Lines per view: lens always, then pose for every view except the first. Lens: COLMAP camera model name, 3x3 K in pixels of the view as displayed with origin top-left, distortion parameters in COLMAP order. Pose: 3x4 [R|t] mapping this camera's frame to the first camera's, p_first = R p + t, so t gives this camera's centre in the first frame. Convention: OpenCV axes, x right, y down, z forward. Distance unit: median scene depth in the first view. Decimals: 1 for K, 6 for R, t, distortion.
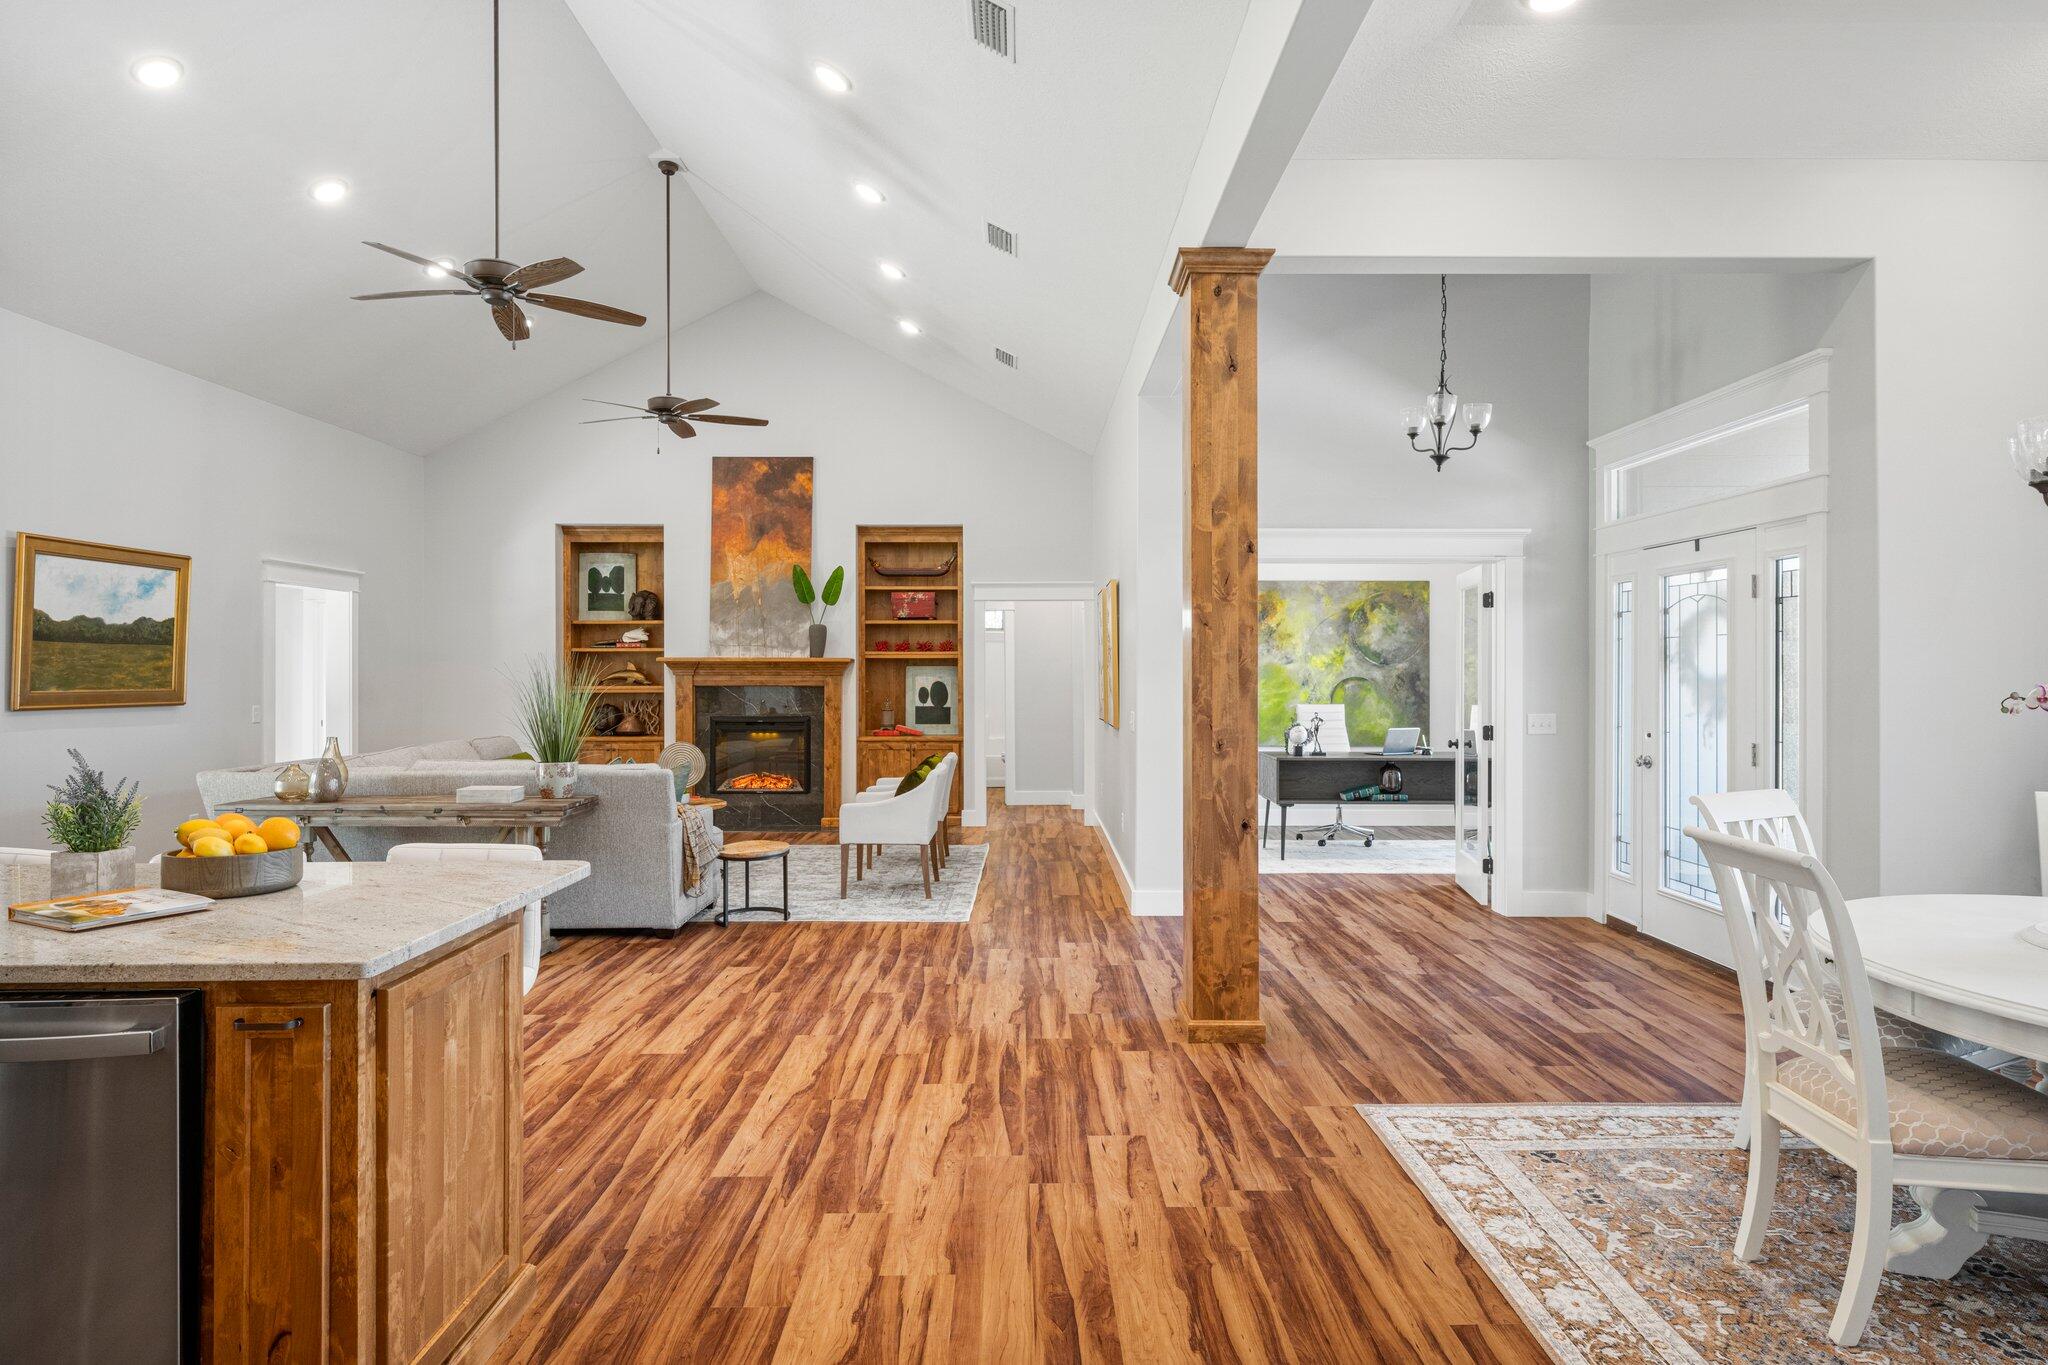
lens RADIAL K [[1115.6, 0, 1030.5], [0, 1115.6, 669.1], [0, 0, 1]] dist [0.004909, -0.002208]
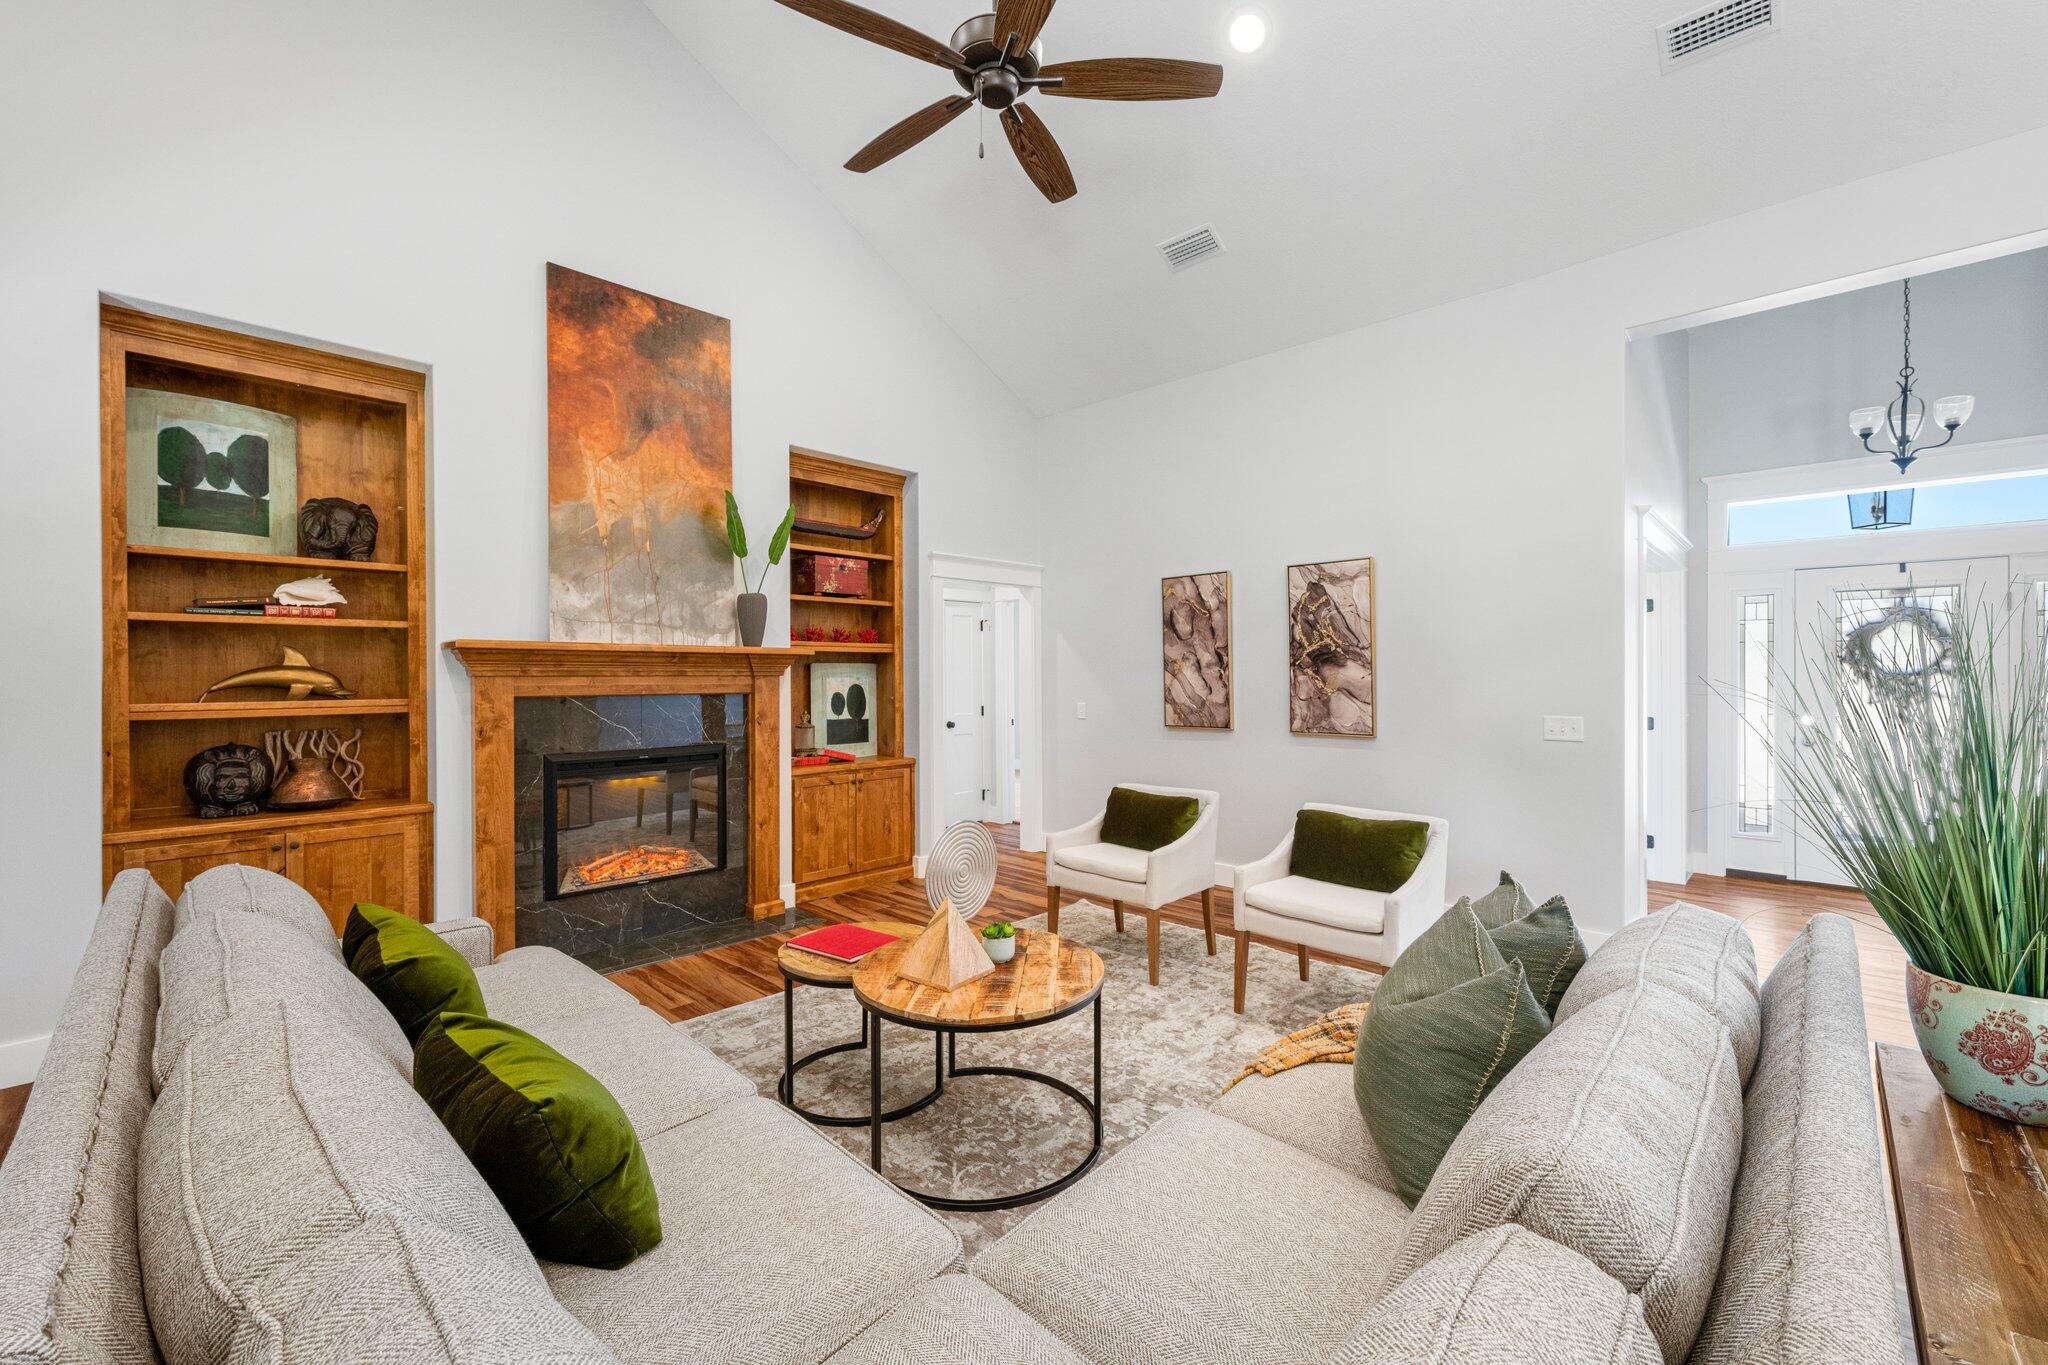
lens RADIAL K [[822.3, 0, 1021.3], [0, 822.3, 675.3], [0, 0, 1]] dist [-0.003179, 0.000184]
pose [[0.699556, -0.001832, 0.714575, -0.672586], [0.000723, 0.999998, 0.001856, 0.007251], [-0.714577, -0.000782, 0.699556, 0.944464]]
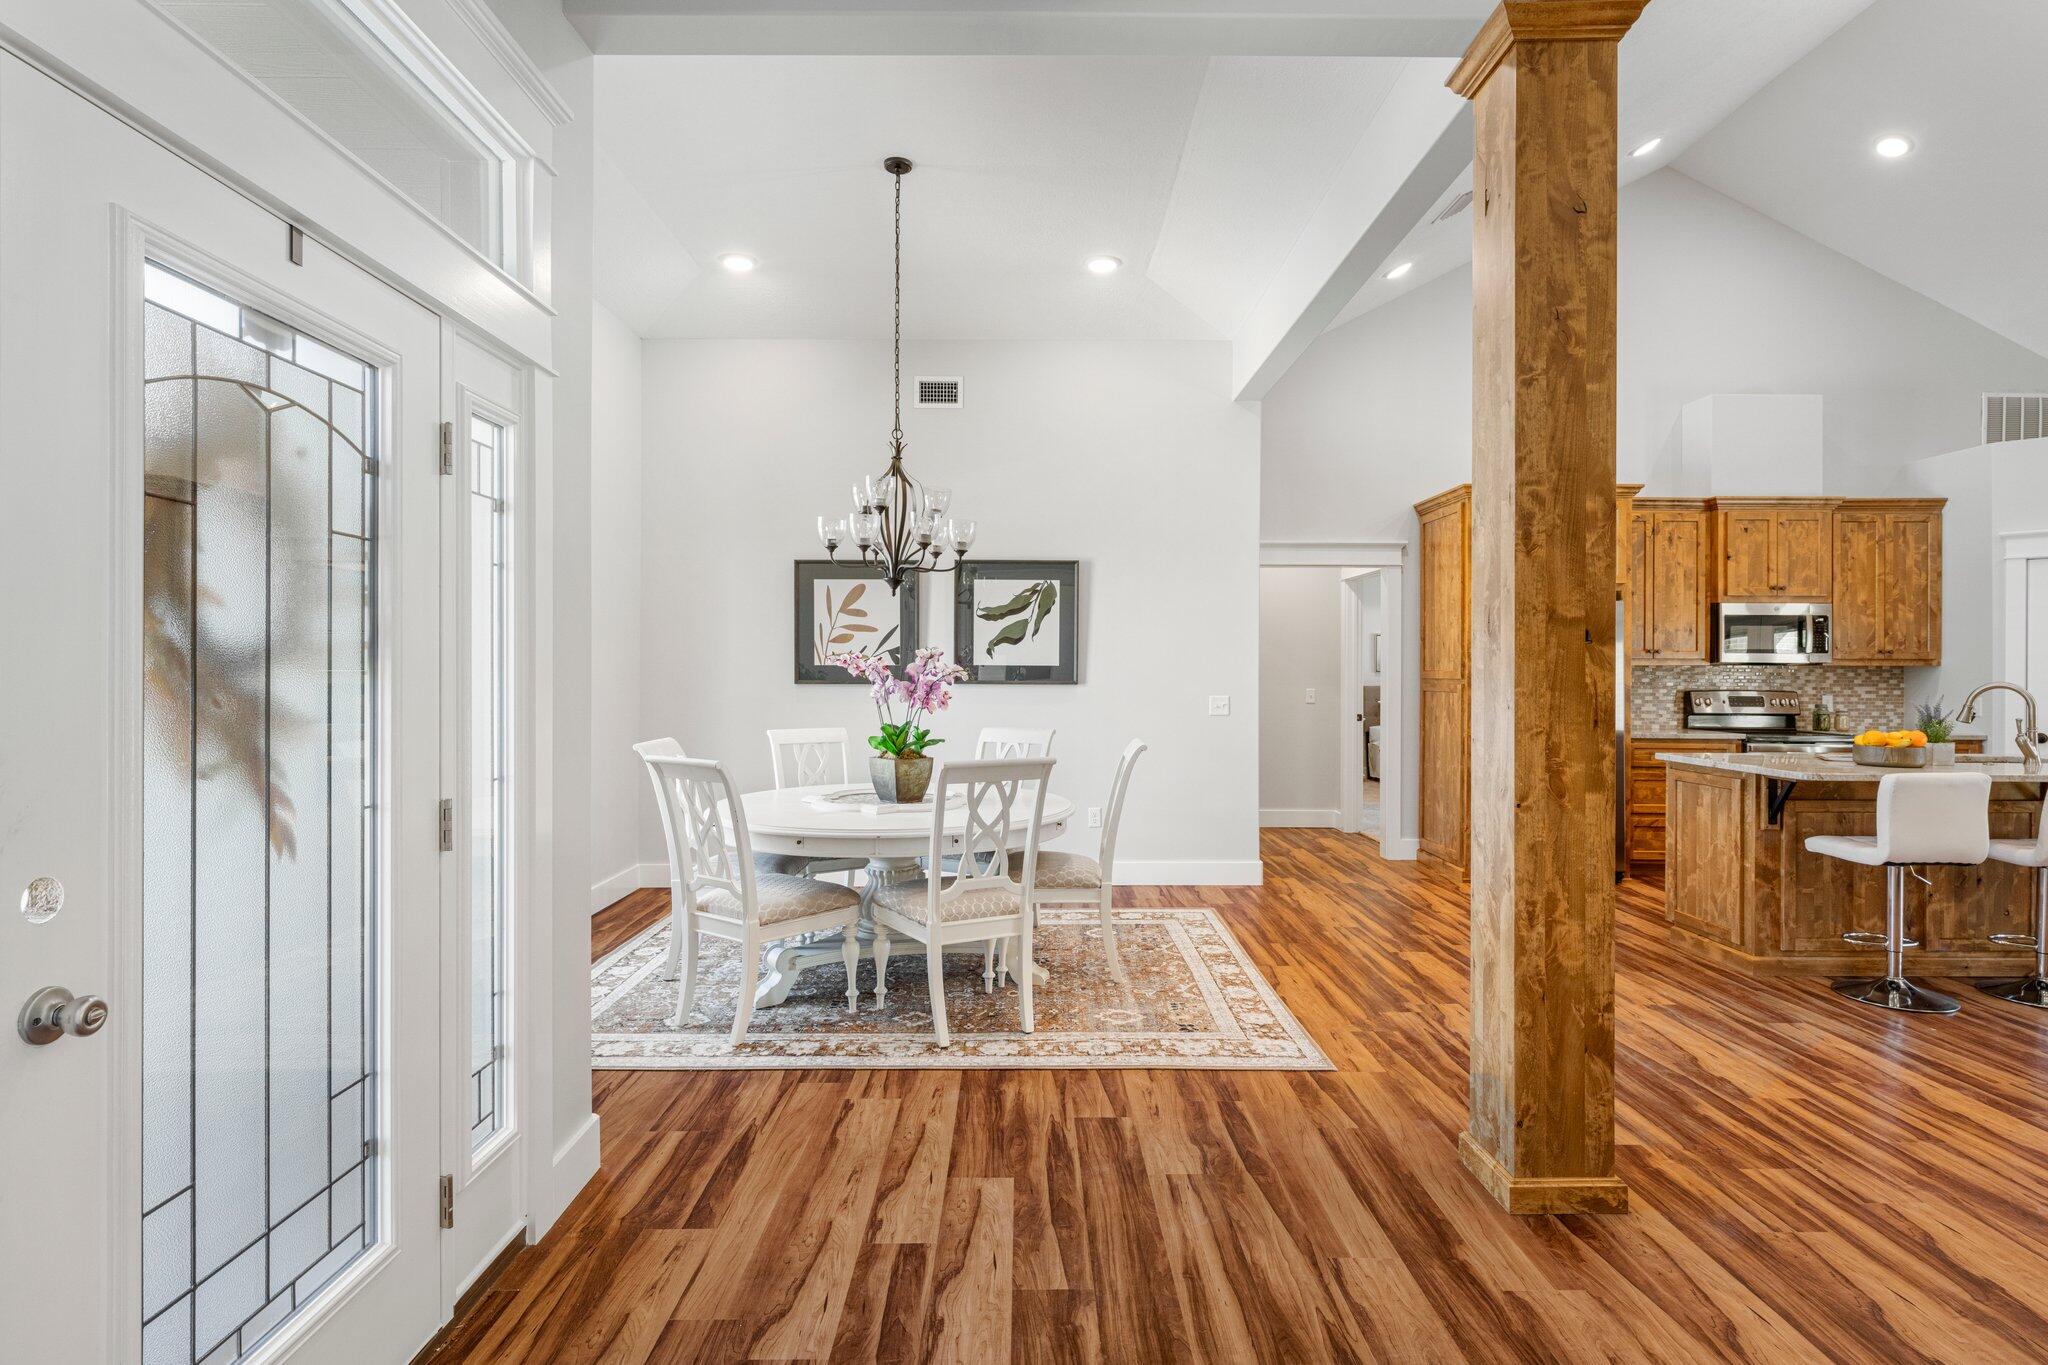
lens RADIAL K [[1037.5, 0, 1025.9], [0, 1037.5, 669.9], [0, 0, 1]] dist [0.004237, -0.002480]
pose [[-0.999984, -0.001078, 0.005627, 0.337510], [-0.001101, 0.999992, -0.003970, 0.013200], [-0.005622, -0.003976, -0.999976, 1.158018]]
